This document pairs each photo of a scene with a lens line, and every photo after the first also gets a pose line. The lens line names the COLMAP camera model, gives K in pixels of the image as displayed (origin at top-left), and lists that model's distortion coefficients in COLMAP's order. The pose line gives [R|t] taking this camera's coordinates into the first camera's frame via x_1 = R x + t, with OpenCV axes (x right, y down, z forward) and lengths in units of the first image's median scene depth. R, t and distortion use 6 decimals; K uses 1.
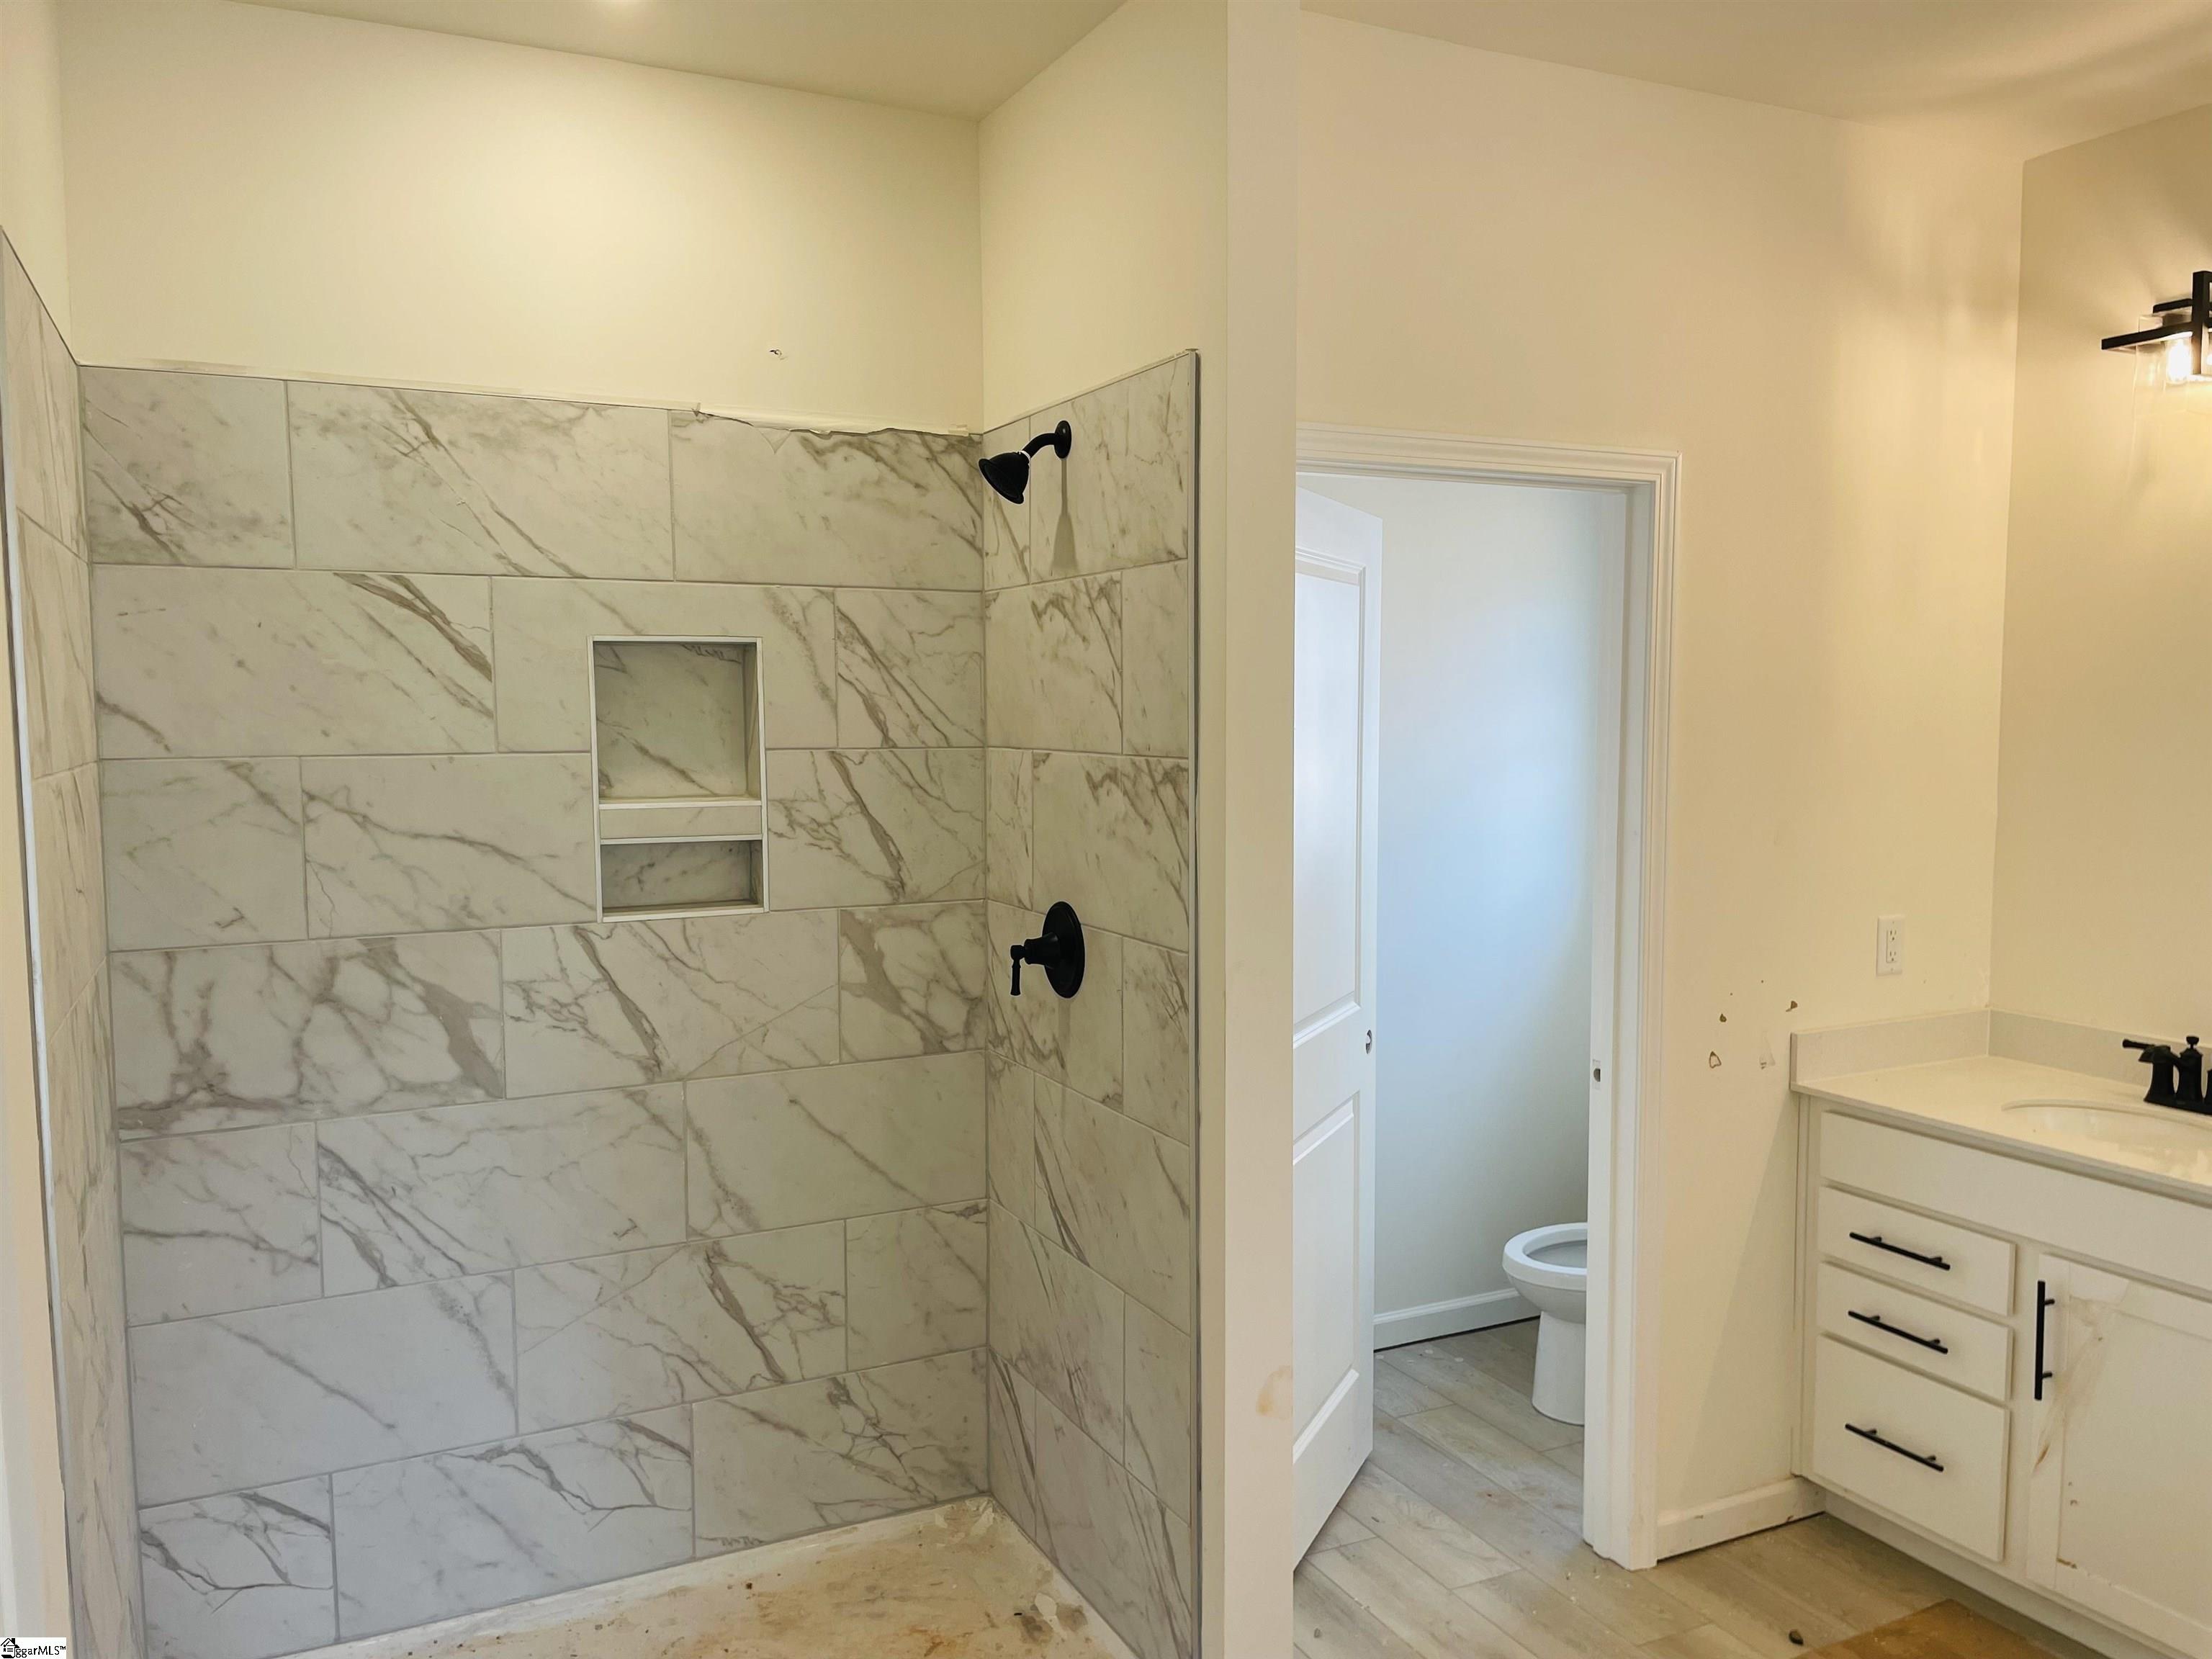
lens RADIAL K [[1720.9, 0, 1106.0], [0, 1720.9, 829.5], [0, 0, 1]] dist [0.032222, -0.007364]
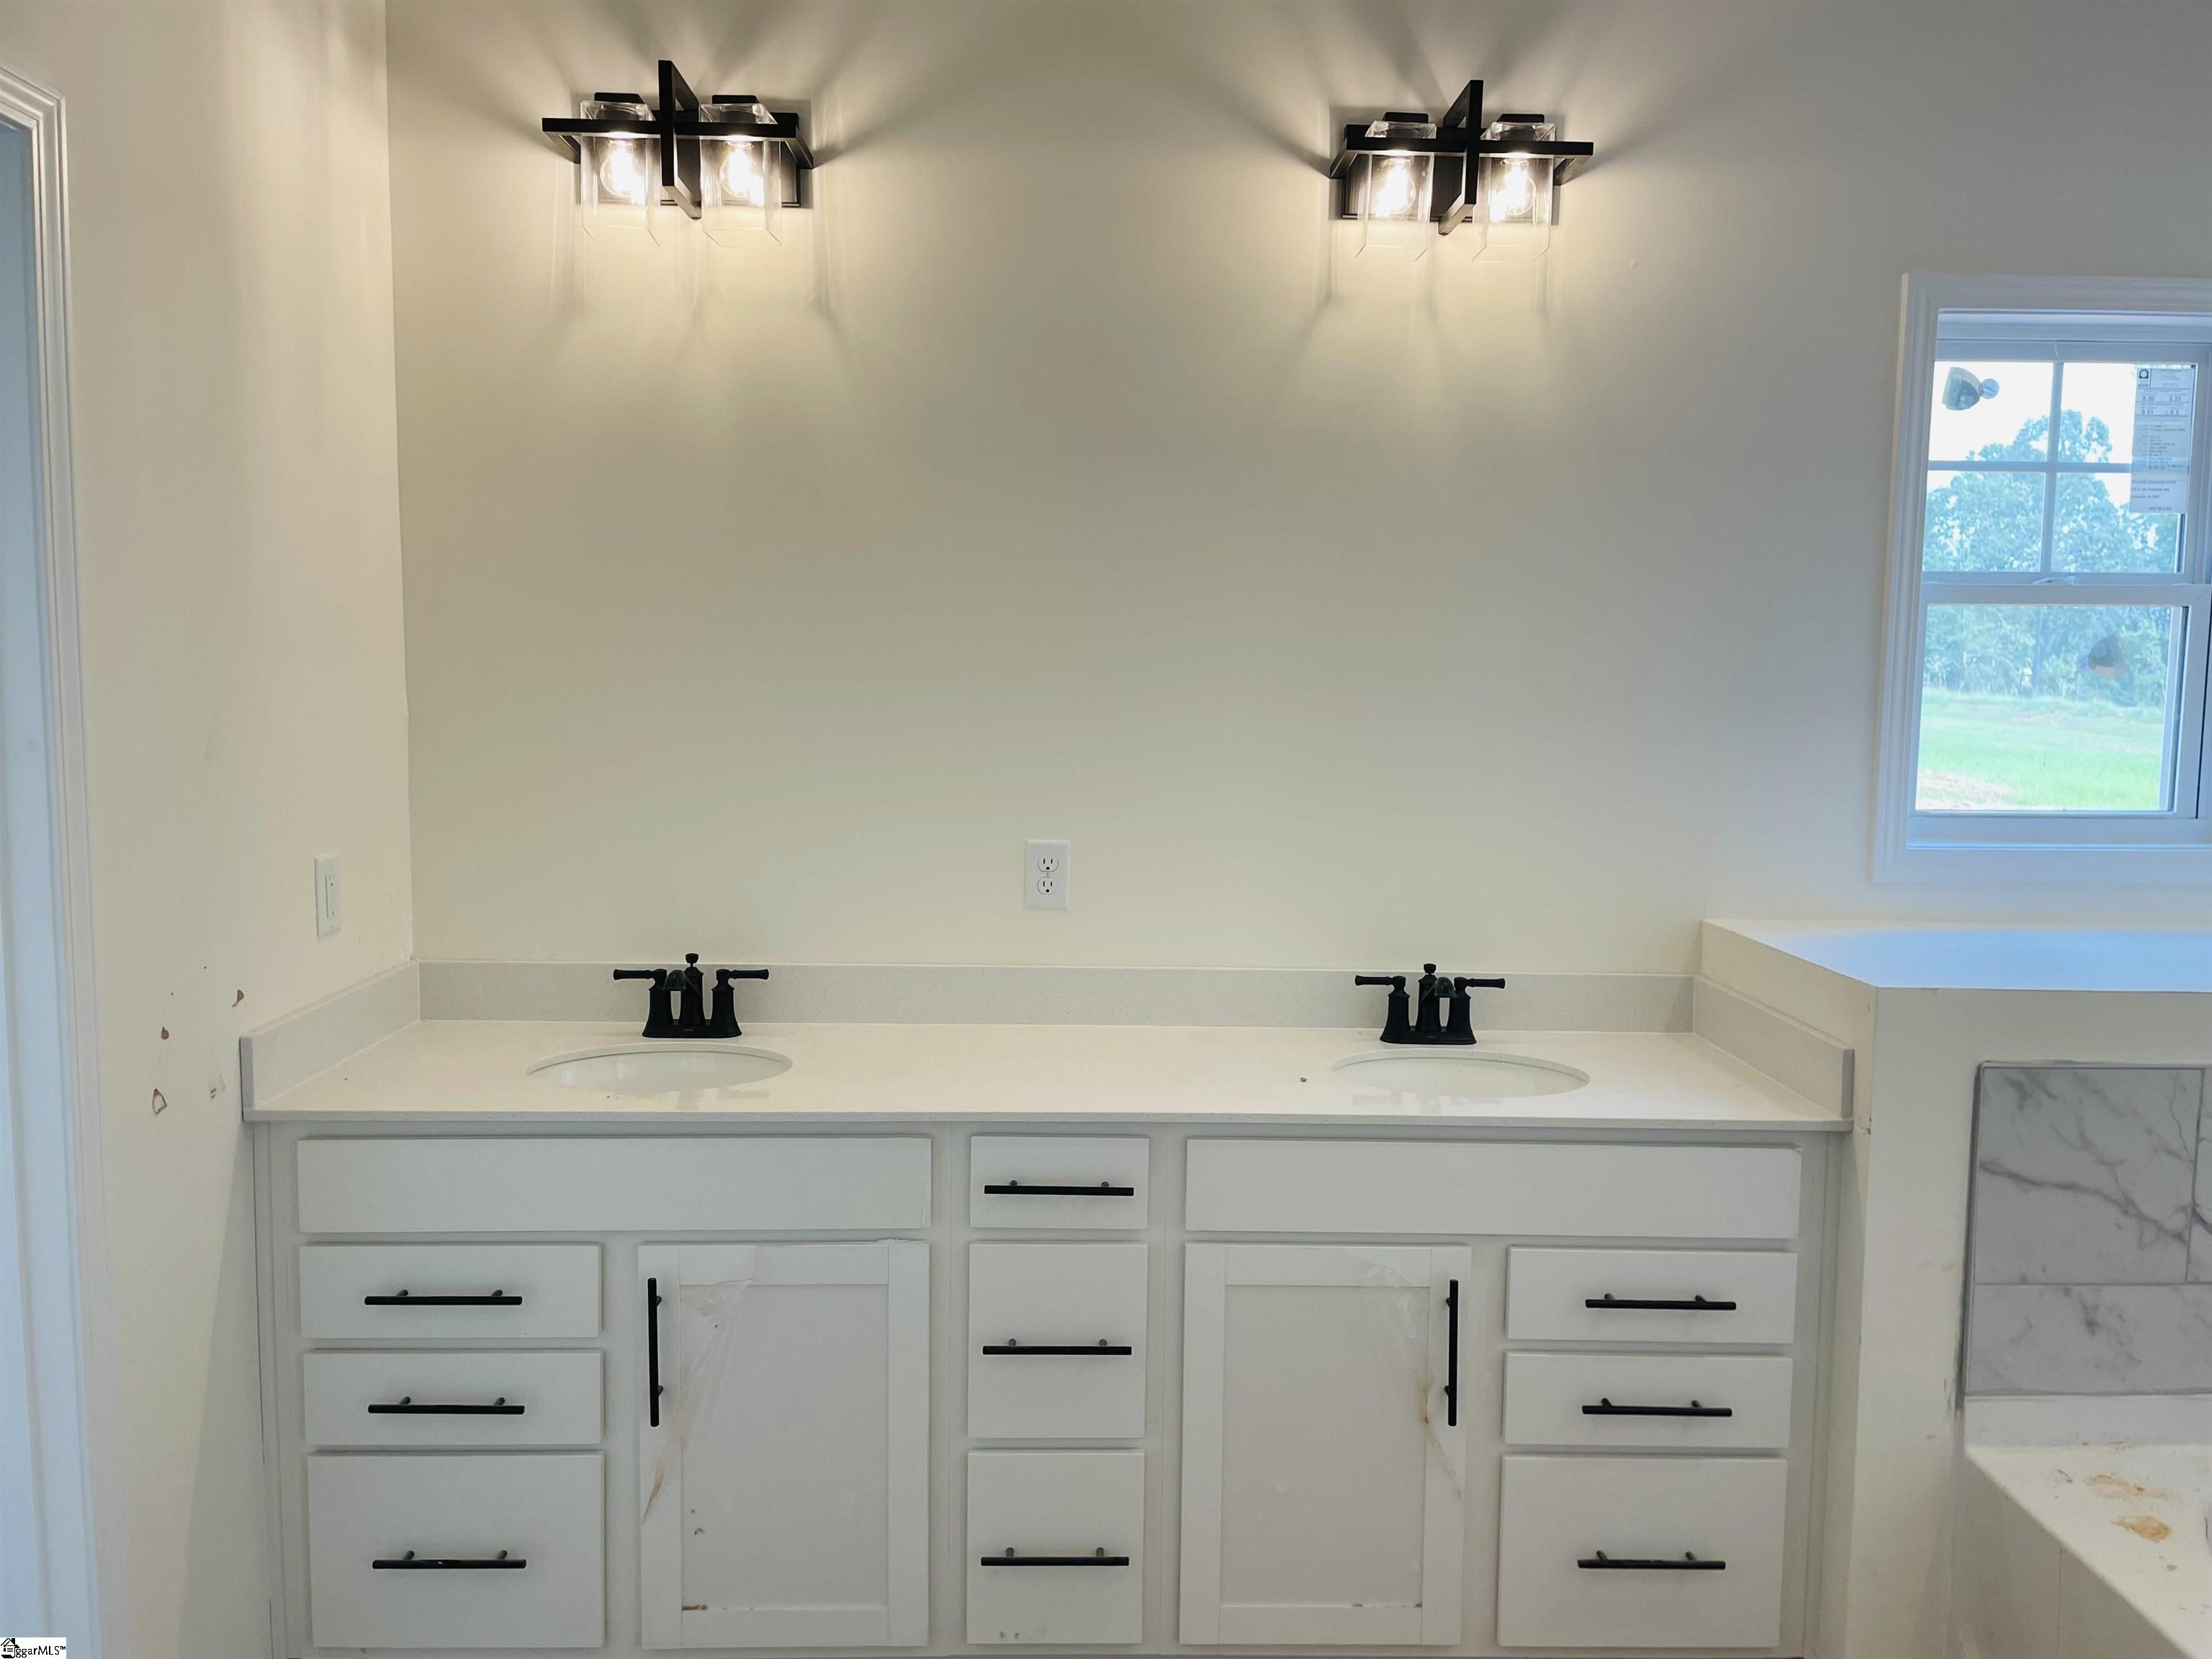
lens RADIAL K [[1720.9, 0, 1106.0], [0, 1720.9, 829.5], [0, 0, 1]] dist [0.032222, -0.007364]
pose [[0.426920, -0.075121, 0.901164, -0.070017], [0.052780, 0.996915, 0.058099, 0.015690], [-0.902748, 0.022760, 0.429568, 0.423507]]
